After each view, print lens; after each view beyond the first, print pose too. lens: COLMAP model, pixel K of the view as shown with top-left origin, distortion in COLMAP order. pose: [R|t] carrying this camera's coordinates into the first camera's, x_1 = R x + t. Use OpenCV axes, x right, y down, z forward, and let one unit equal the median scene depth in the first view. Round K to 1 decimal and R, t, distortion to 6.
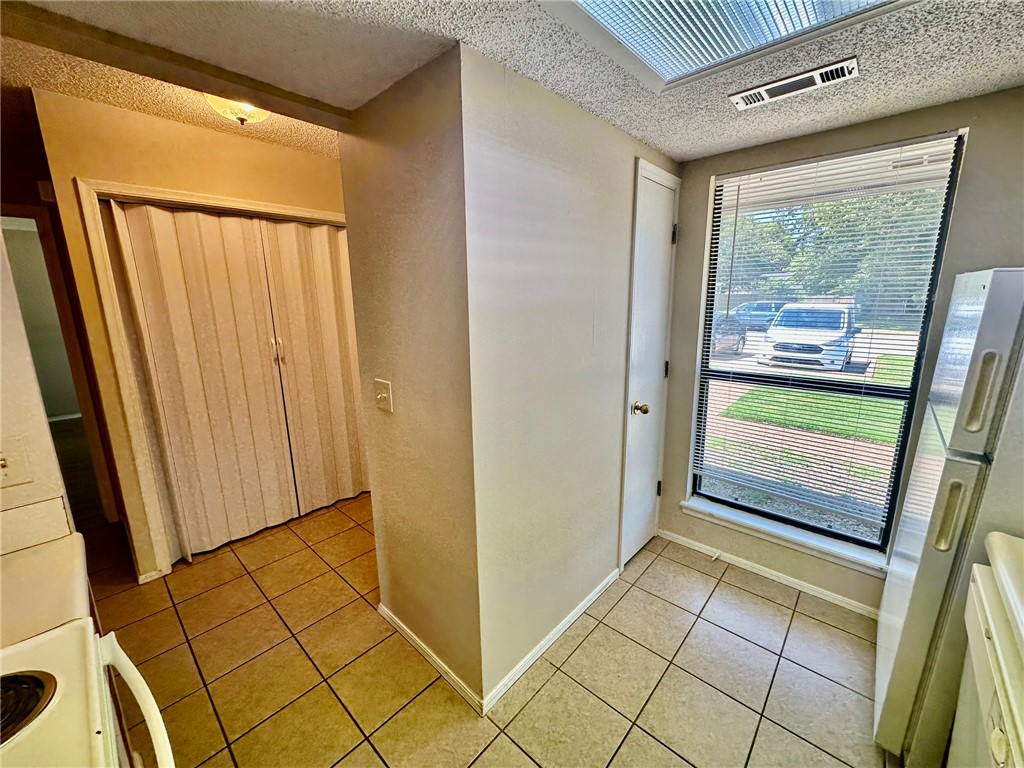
lens RADIAL K [[406.6, 0, 512.7], [0, 406.6, 386.6], [0, 0, 1]] dist [-0.006715, 0.000822]
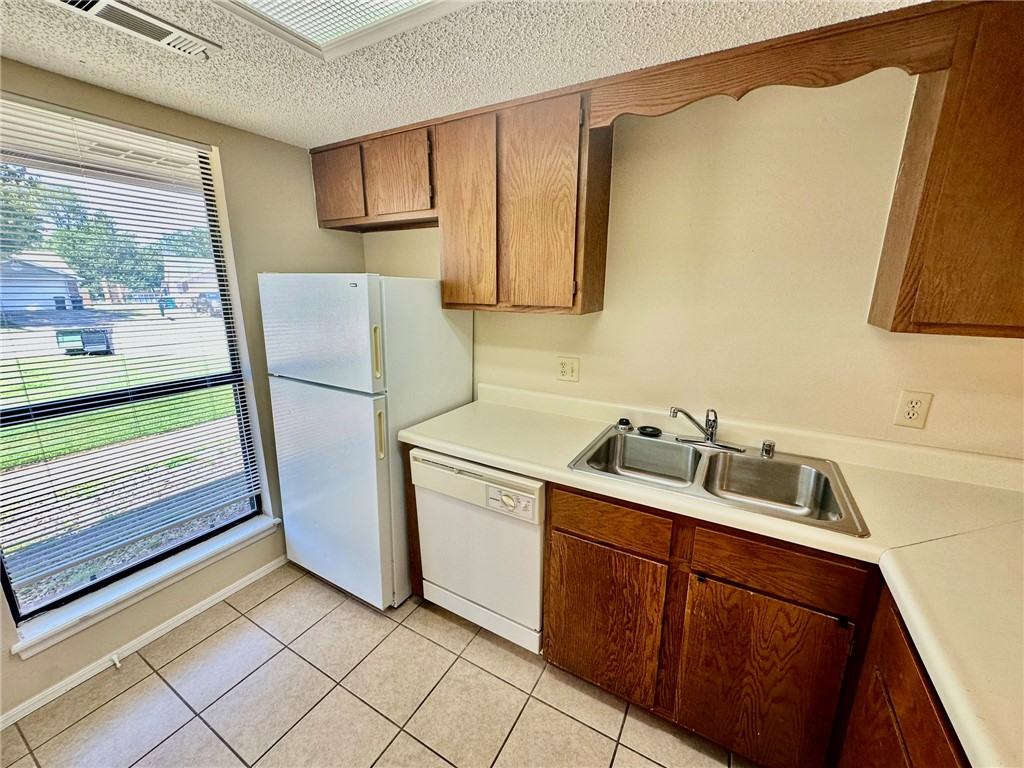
lens RADIAL K [[406.6, 0, 511.7], [0, 406.6, 382.5], [0, 0, 1]] dist [-0.006715, 0.000822]
pose [[-0.218908, -0.209272, 0.953040, -0.217146], [0.207781, 0.944330, 0.255086, -0.074746], [-0.953366, 0.253864, -0.163238, 0.341165]]
